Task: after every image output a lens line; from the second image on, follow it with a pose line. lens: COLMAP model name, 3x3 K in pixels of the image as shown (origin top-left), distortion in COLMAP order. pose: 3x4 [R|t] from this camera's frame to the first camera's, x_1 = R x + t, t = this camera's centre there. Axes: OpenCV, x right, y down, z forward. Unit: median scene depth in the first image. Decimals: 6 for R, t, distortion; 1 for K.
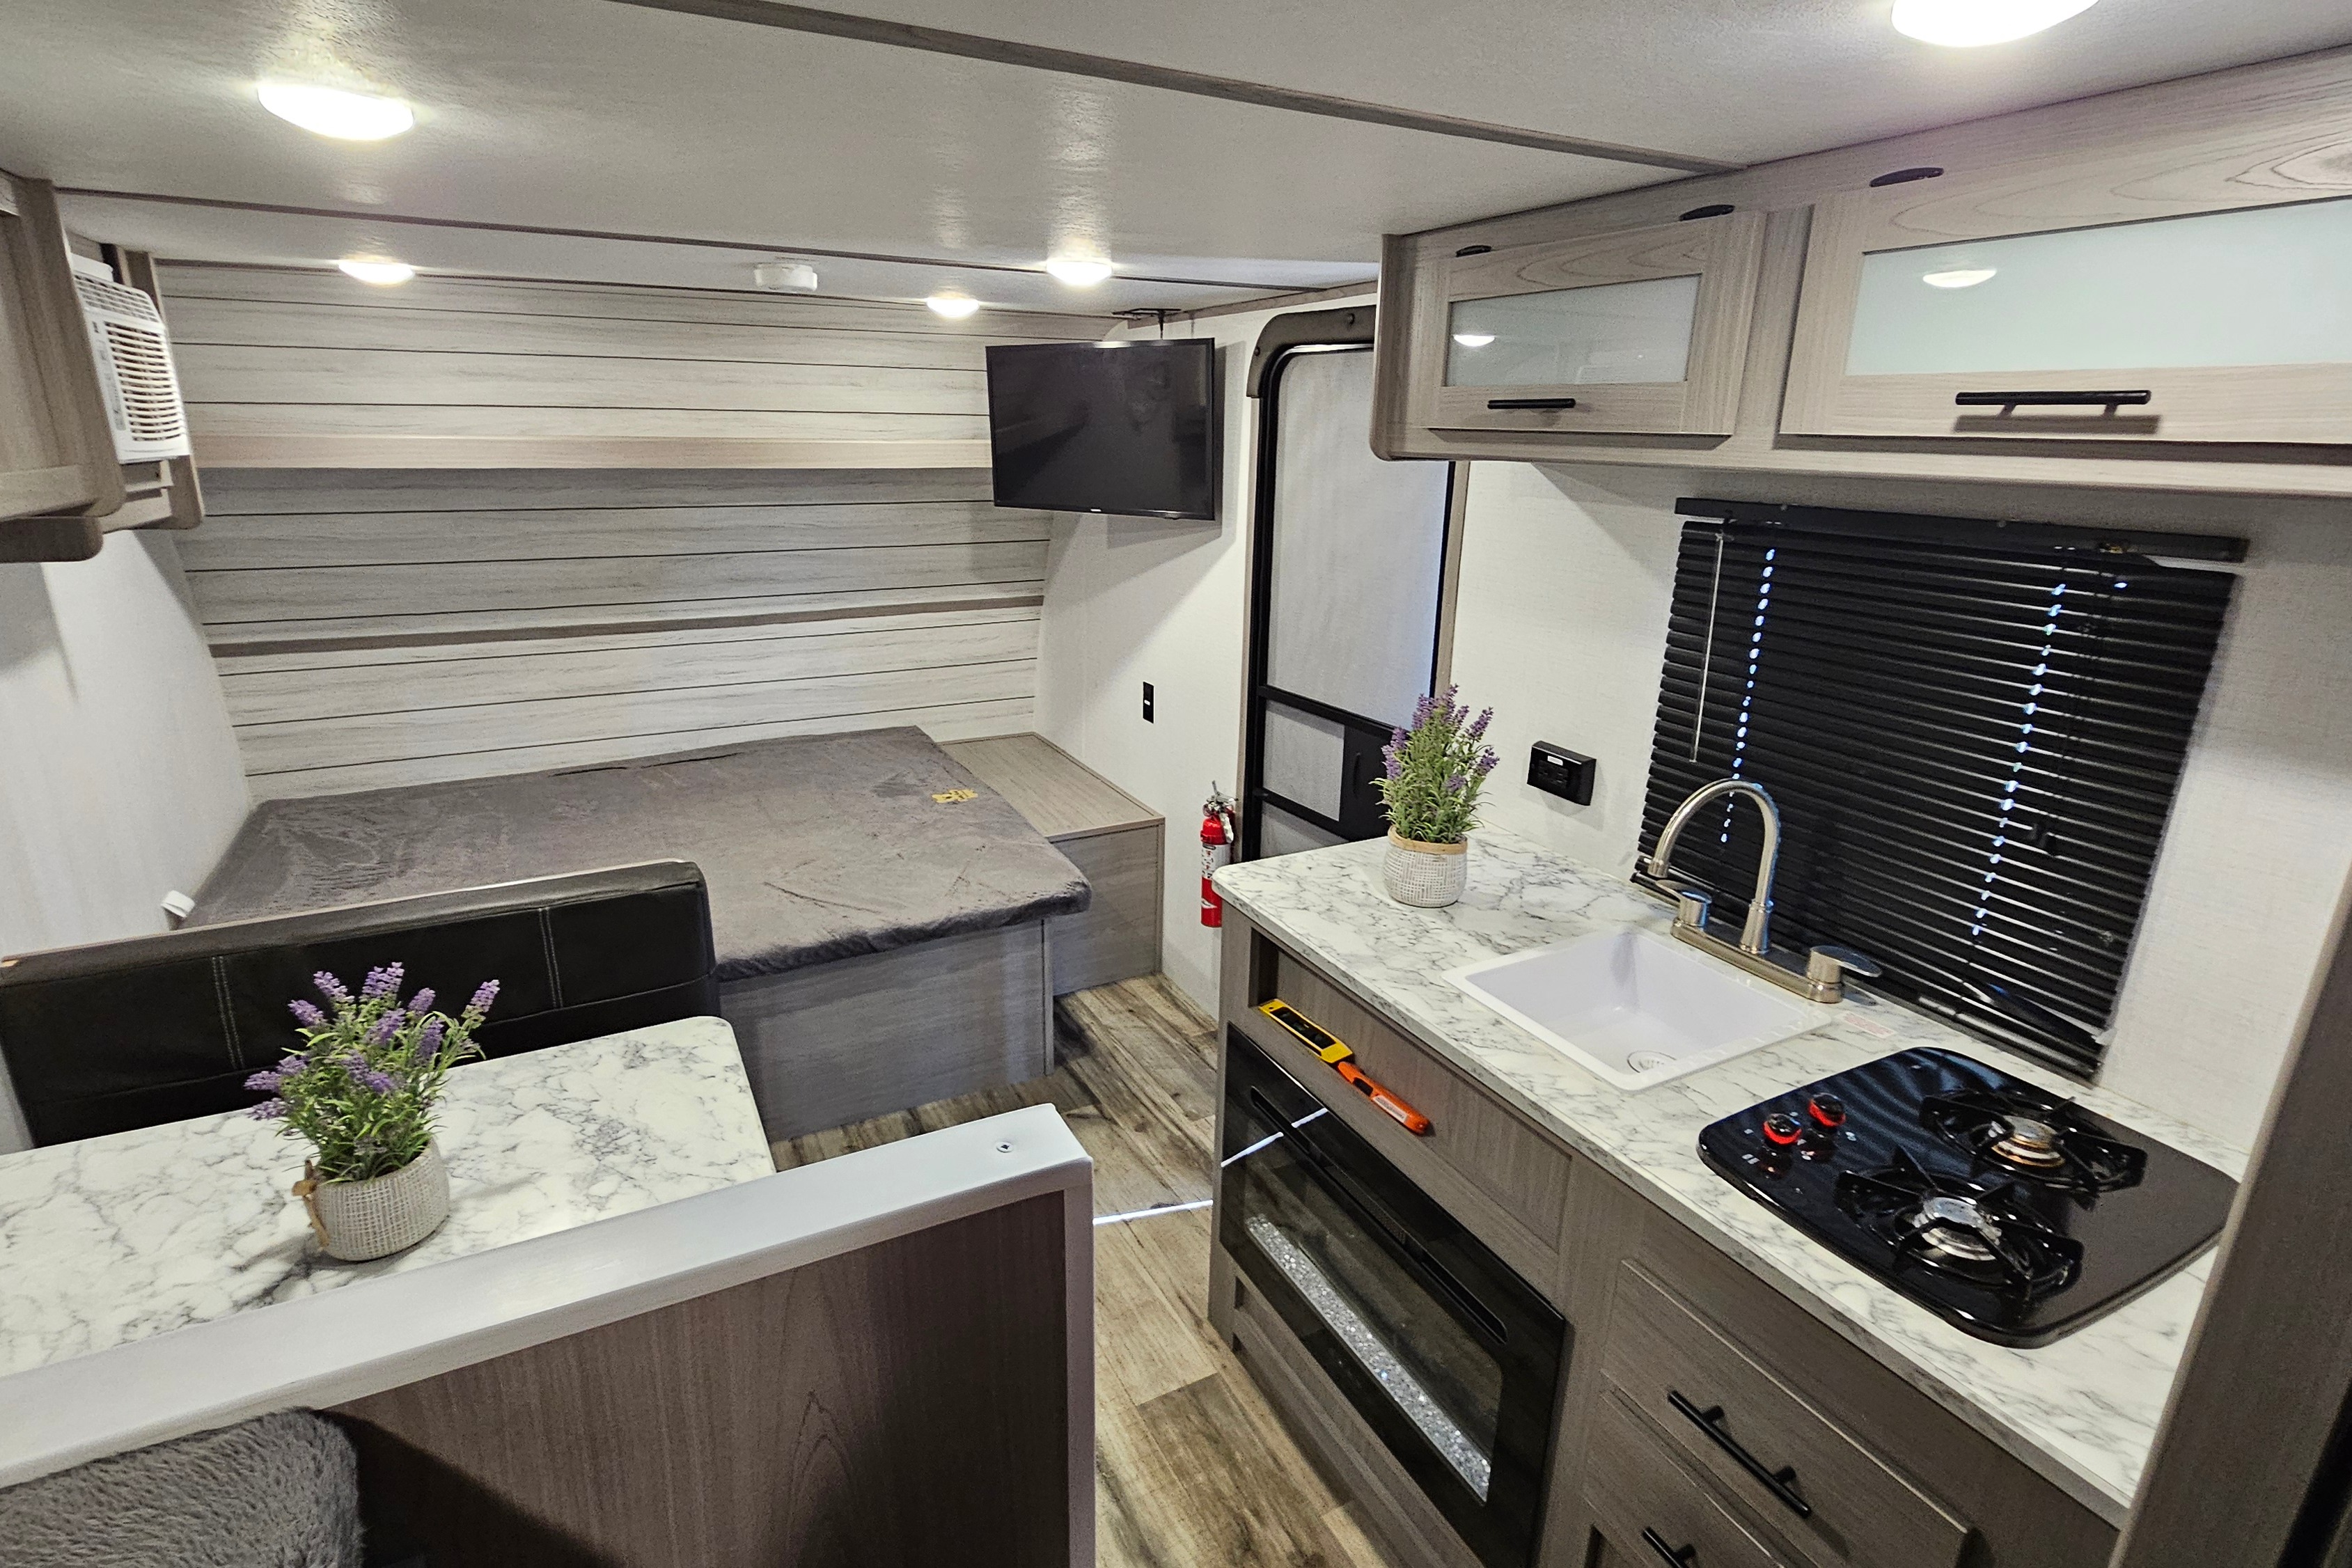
lens RADIAL K [[1140.3, 0, 1162.6], [0, 1140.3, 786.0], [0, 0, 1]] dist [-0.004825, 0.001673]
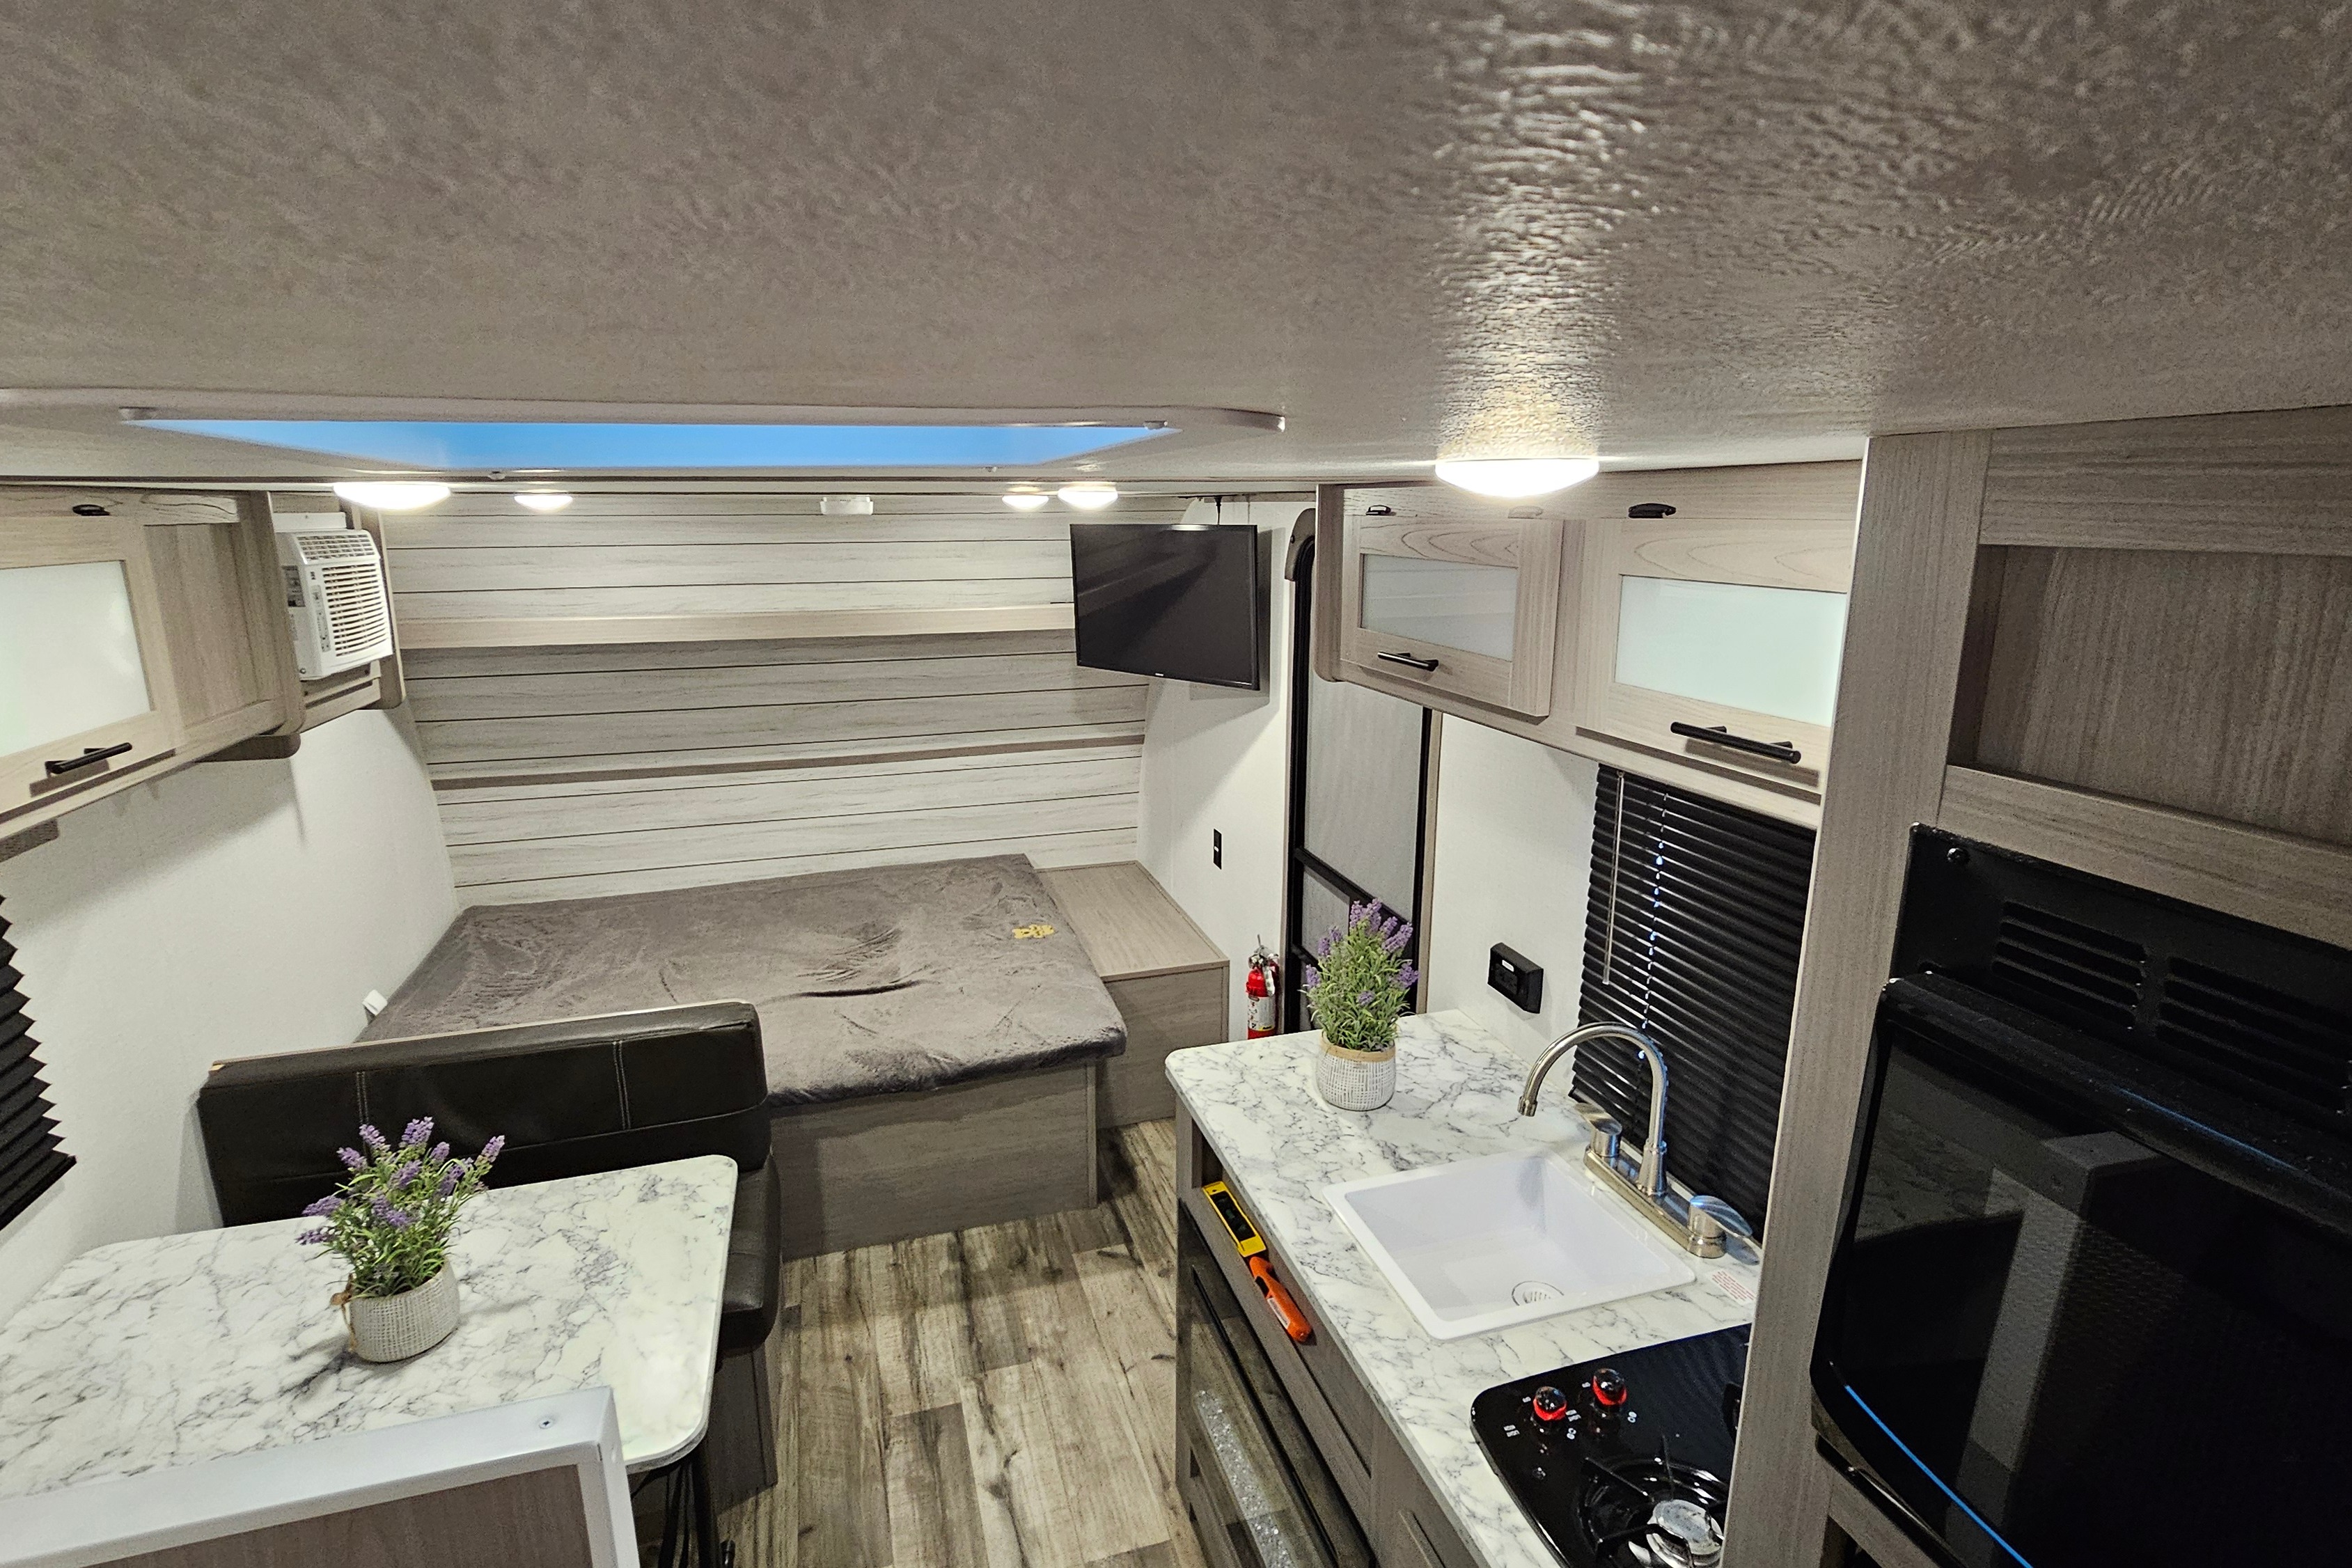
lens RADIAL K [[1140.3, 0, 1166.2], [0, 1140.3, 785.9], [0, 0, 1]] dist [-0.004825, 0.001673]
pose [[0.982702, 0.025787, -0.183390, 0.202713], [-0.038361, 0.997125, -0.065351, -0.093337], [0.181178, 0.071256, 0.980866, -0.059047]]
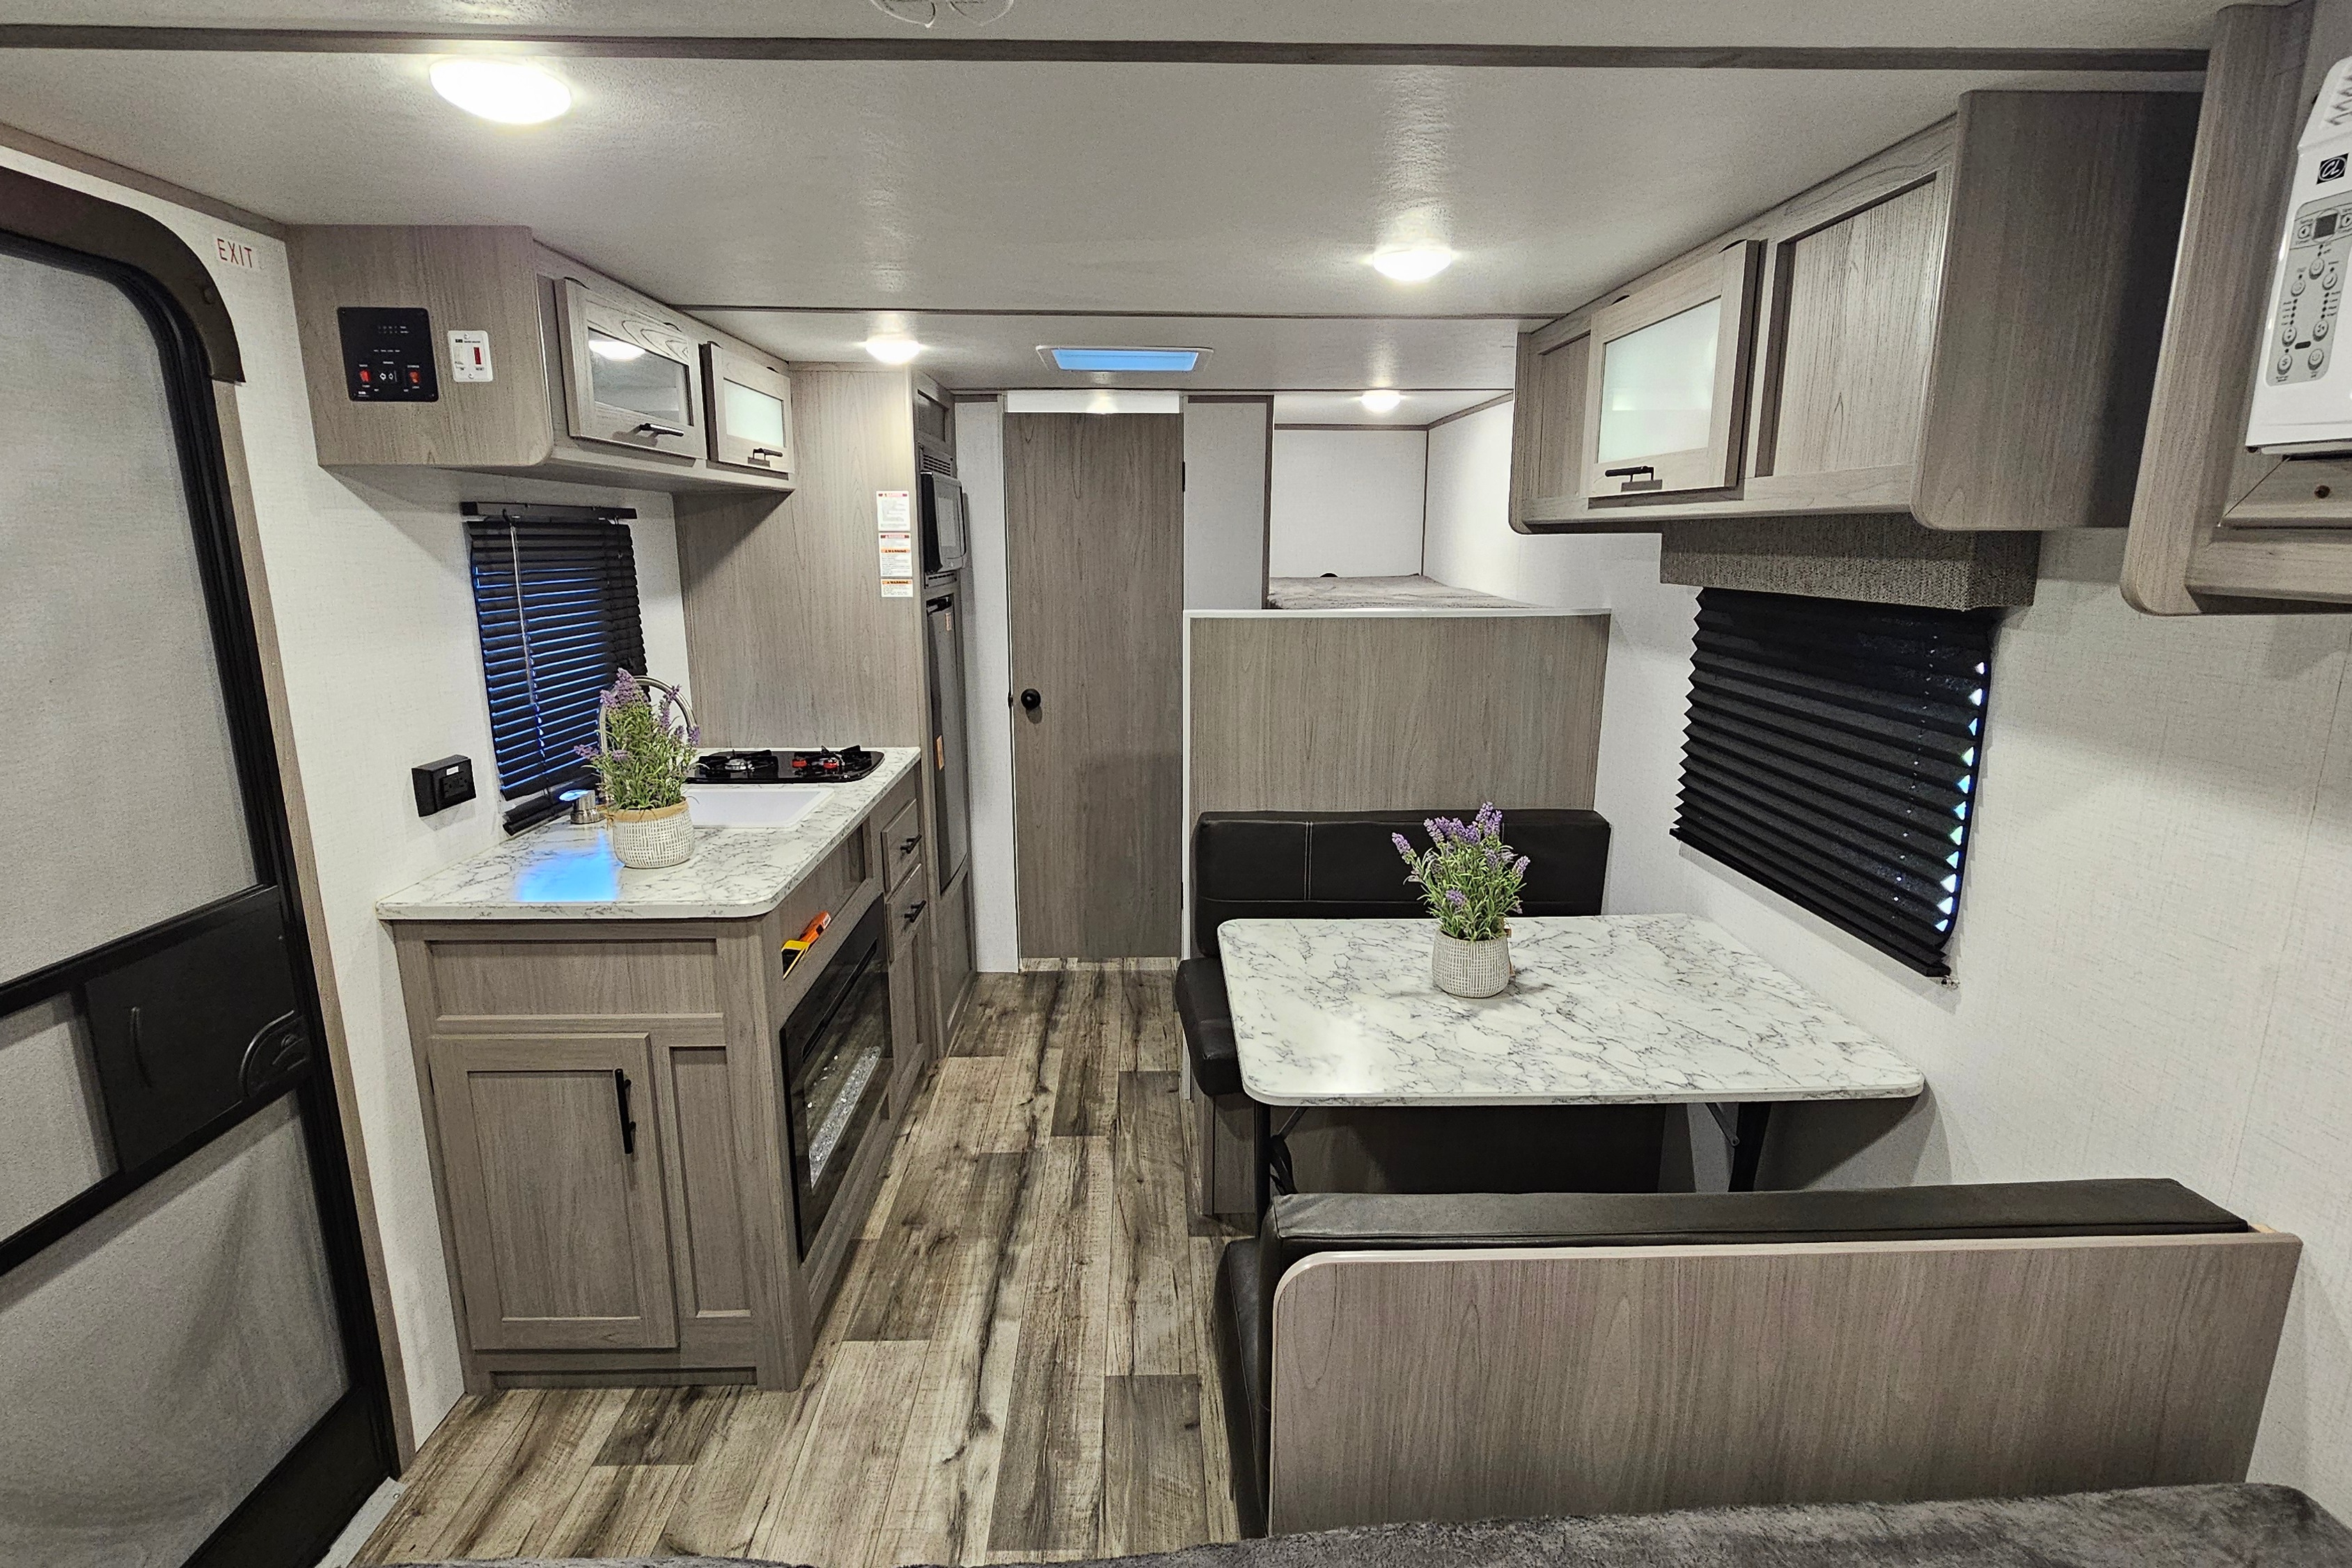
lens RADIAL K [[1140.3, 0, 1172.6], [0, 1140.3, 786.1], [0, 0, 1]] dist [-0.004825, 0.001673]
pose [[-0.898430, -0.110632, 0.424952, -0.827552], [0.117411, 0.871987, 0.475241, -0.517688], [-0.423129, 0.476865, -0.770430, 1.808308]]
